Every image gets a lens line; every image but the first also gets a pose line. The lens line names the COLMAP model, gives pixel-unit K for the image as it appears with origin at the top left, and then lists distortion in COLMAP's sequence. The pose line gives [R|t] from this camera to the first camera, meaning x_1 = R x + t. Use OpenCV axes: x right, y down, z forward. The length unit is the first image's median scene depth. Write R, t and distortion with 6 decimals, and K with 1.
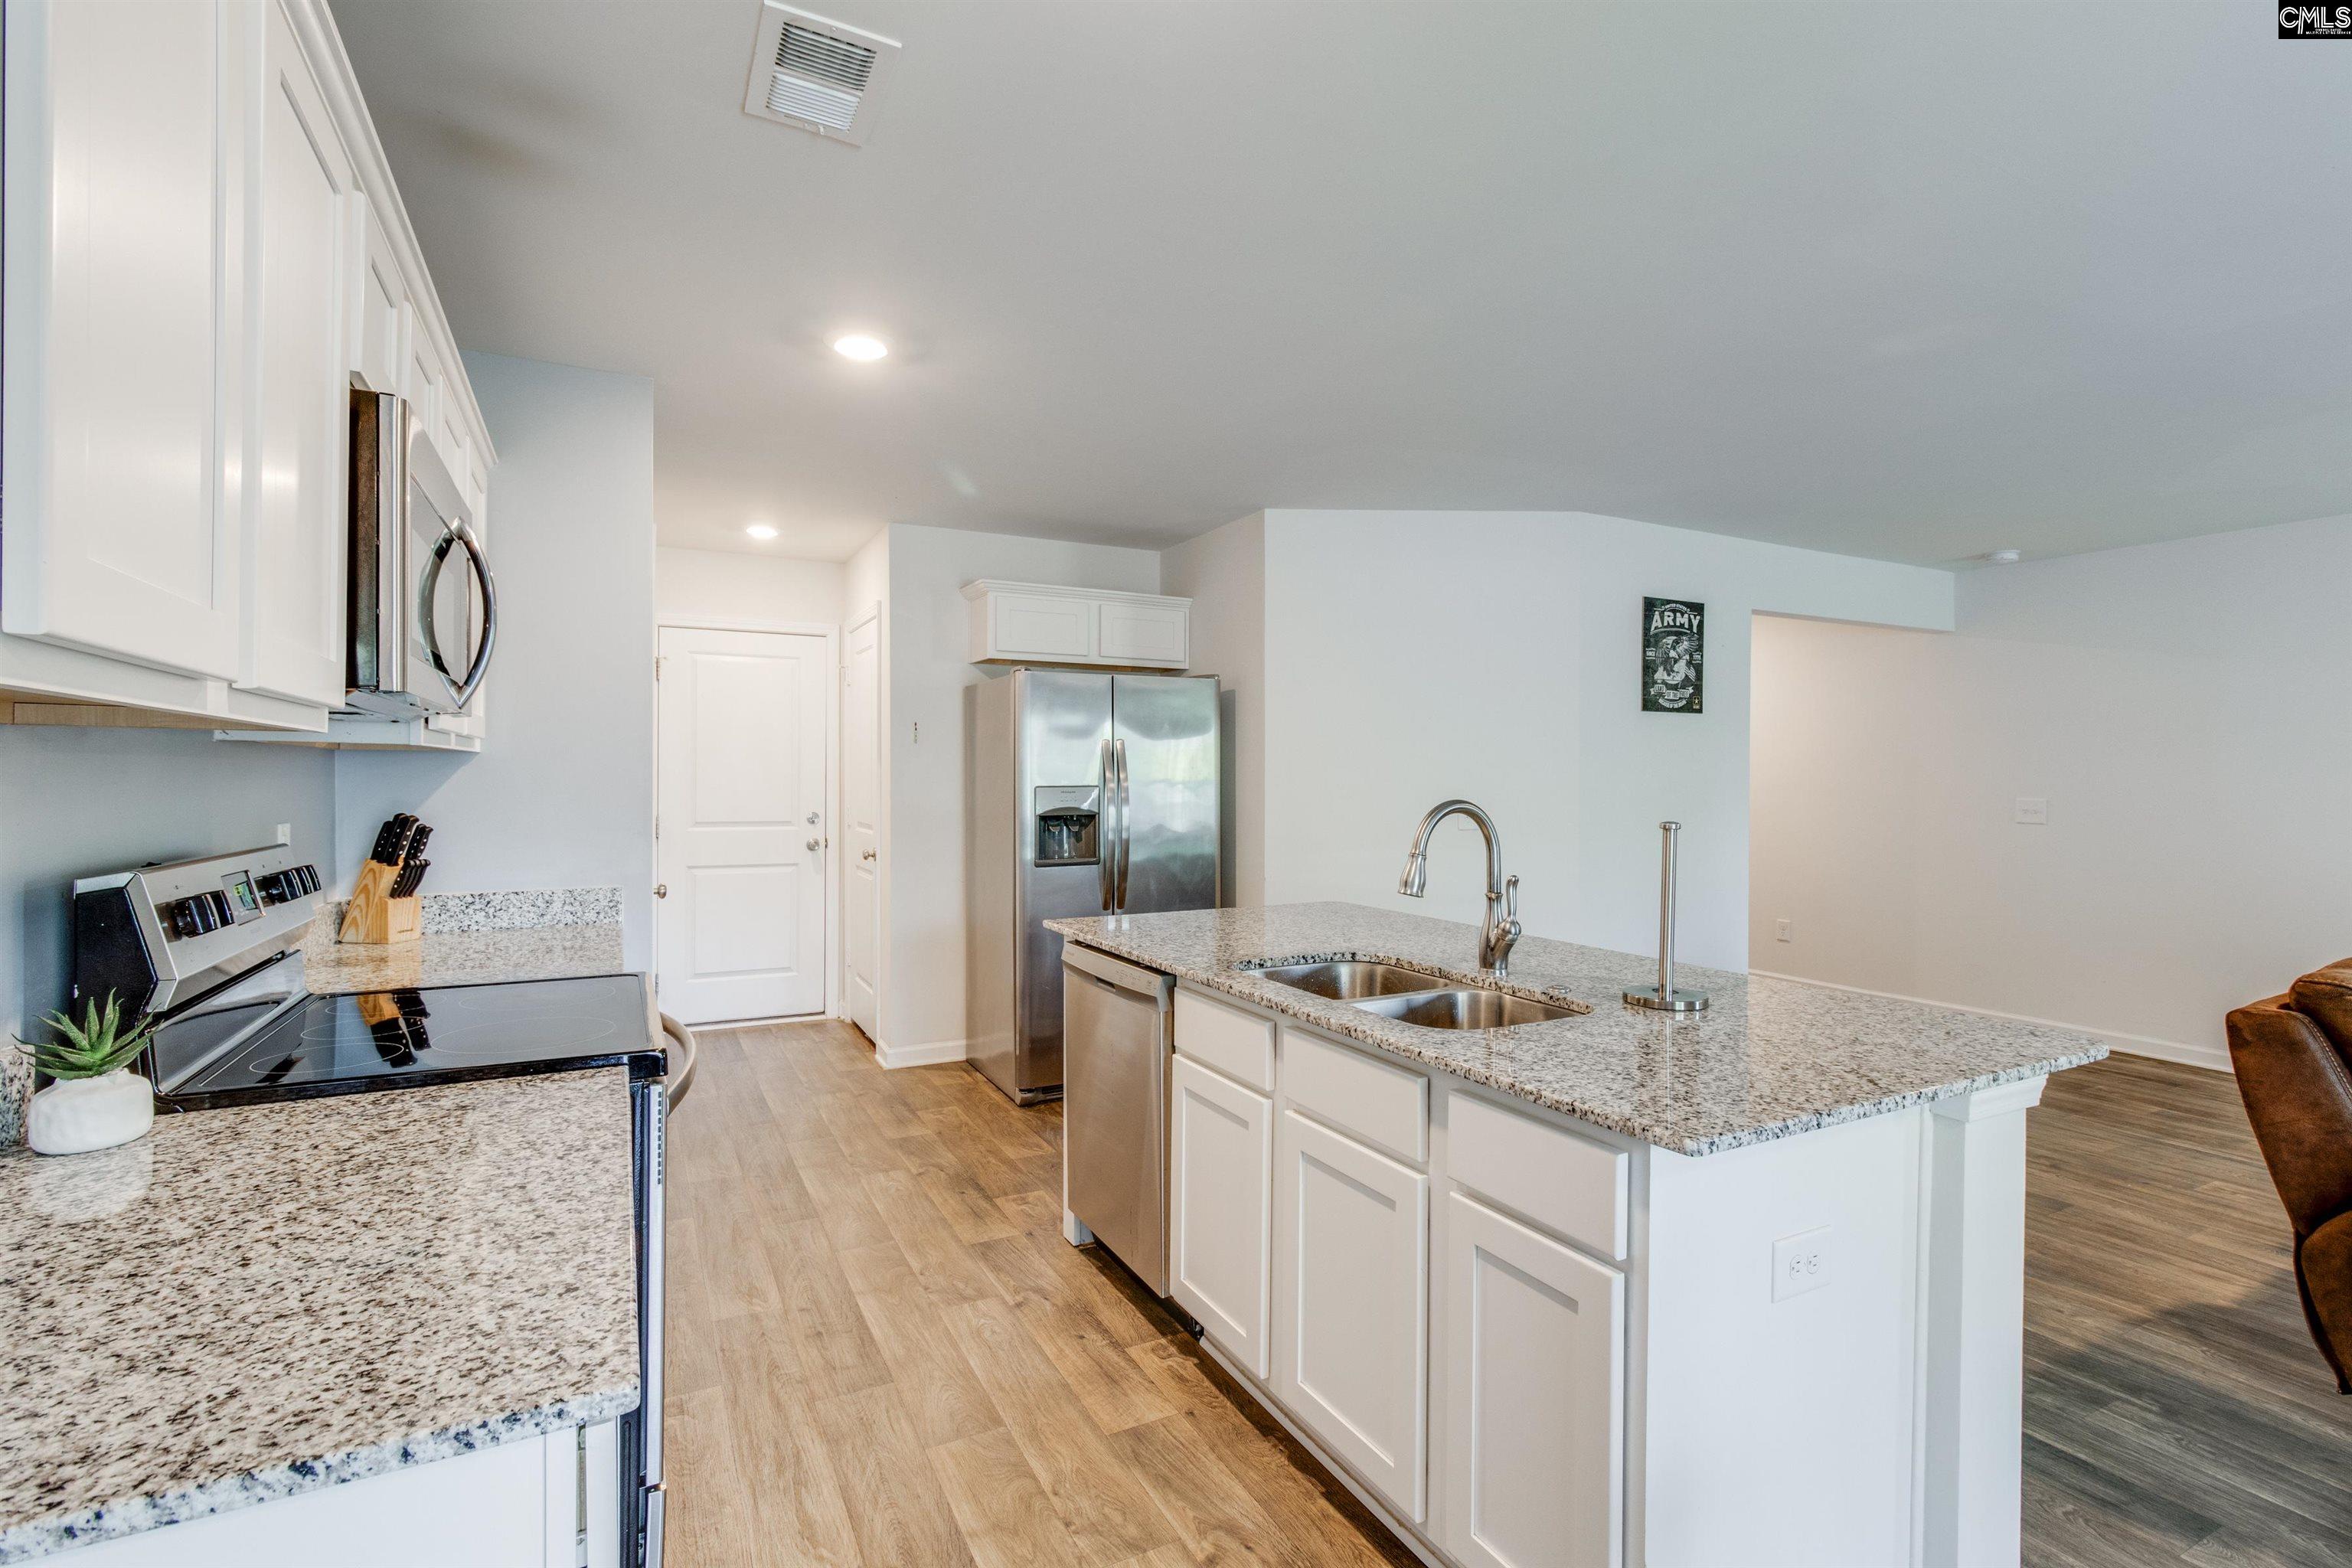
lens RADIAL K [[1091.5, 0, 1177.3], [0, 1091.5, 784.4], [0, 0, 1]] dist [0.002311, 0.000736]
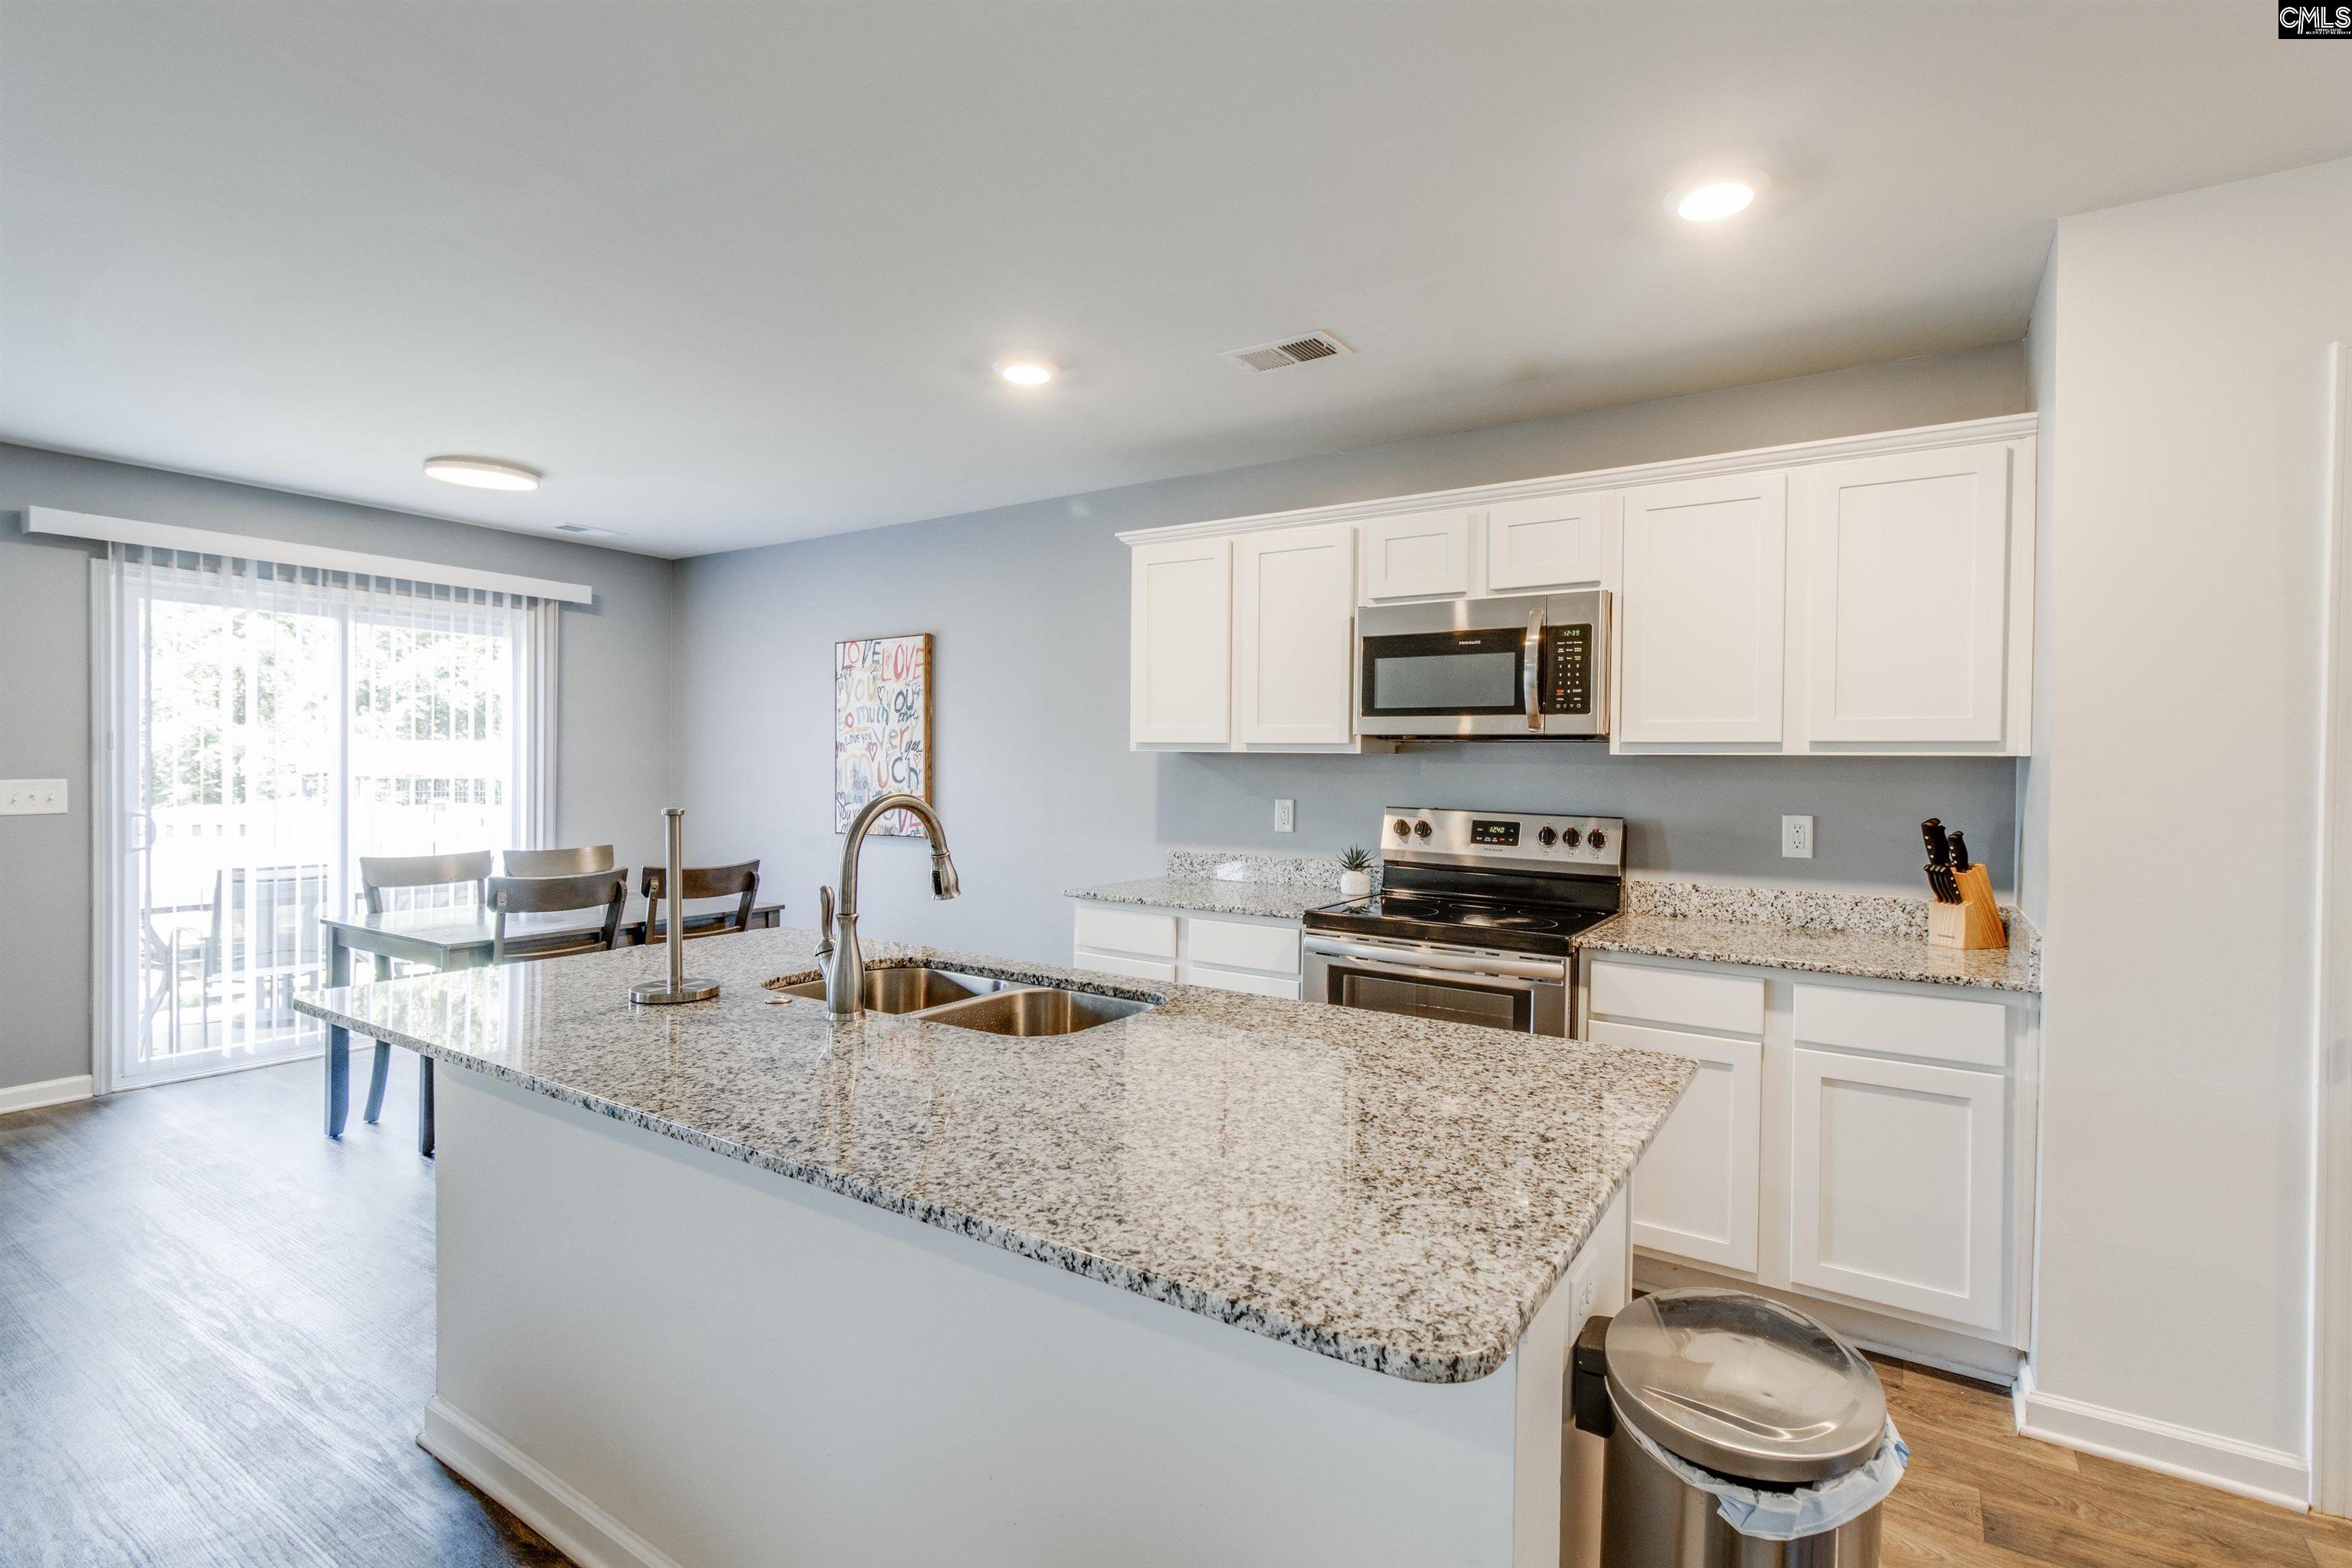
lens RADIAL K [[1091.5, 0, 1195.0], [0, 1091.5, 791.0], [0, 0, 1]] dist [0.002311, 0.000736]
pose [[-0.874926, -0.004152, -0.484239, 0.220703], [-0.020670, 0.999372, 0.028778, -0.008451], [0.483816, 0.035188, -0.874462, 0.879991]]
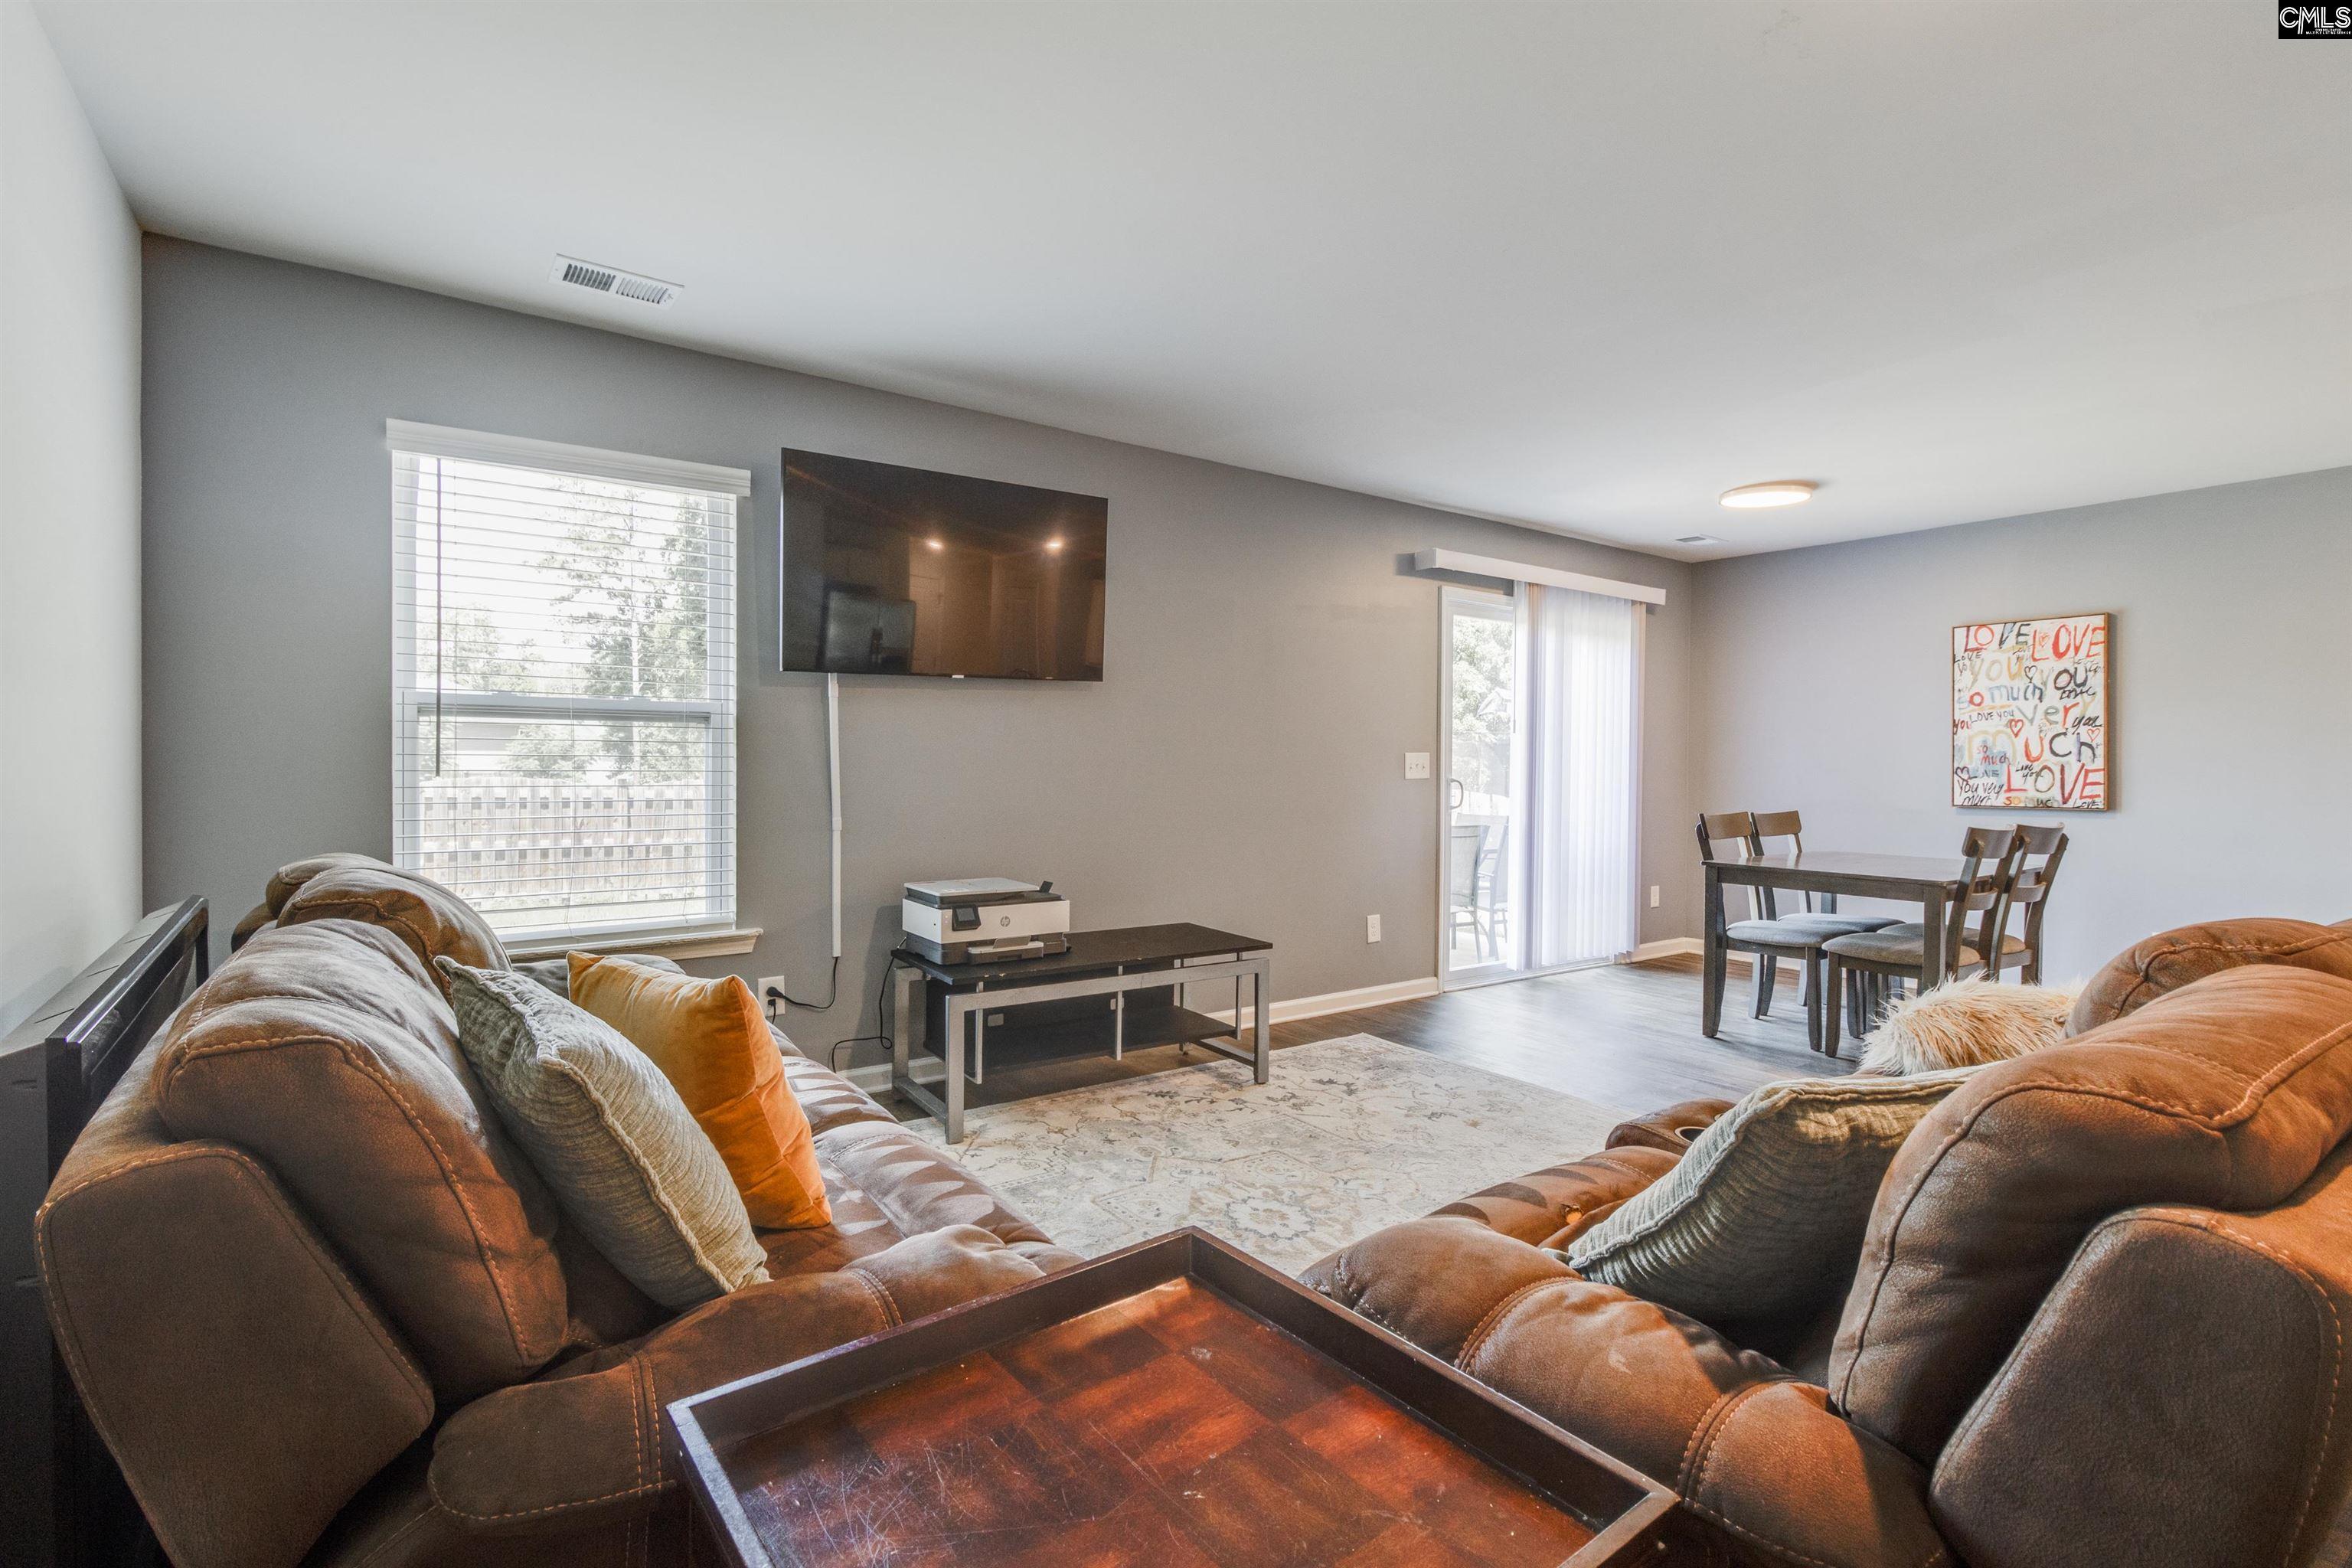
lens RADIAL K [[1091.5, 0, 1177.3], [0, 1091.5, 771.9], [0, 0, 1]] dist [0.002311, 0.000736]
pose [[-0.990580, -0.012550, -0.136357, 0.993273], [-0.015179, 0.999718, 0.018254, 0.028372], [0.136089, 0.020152, -0.990492, 0.795171]]
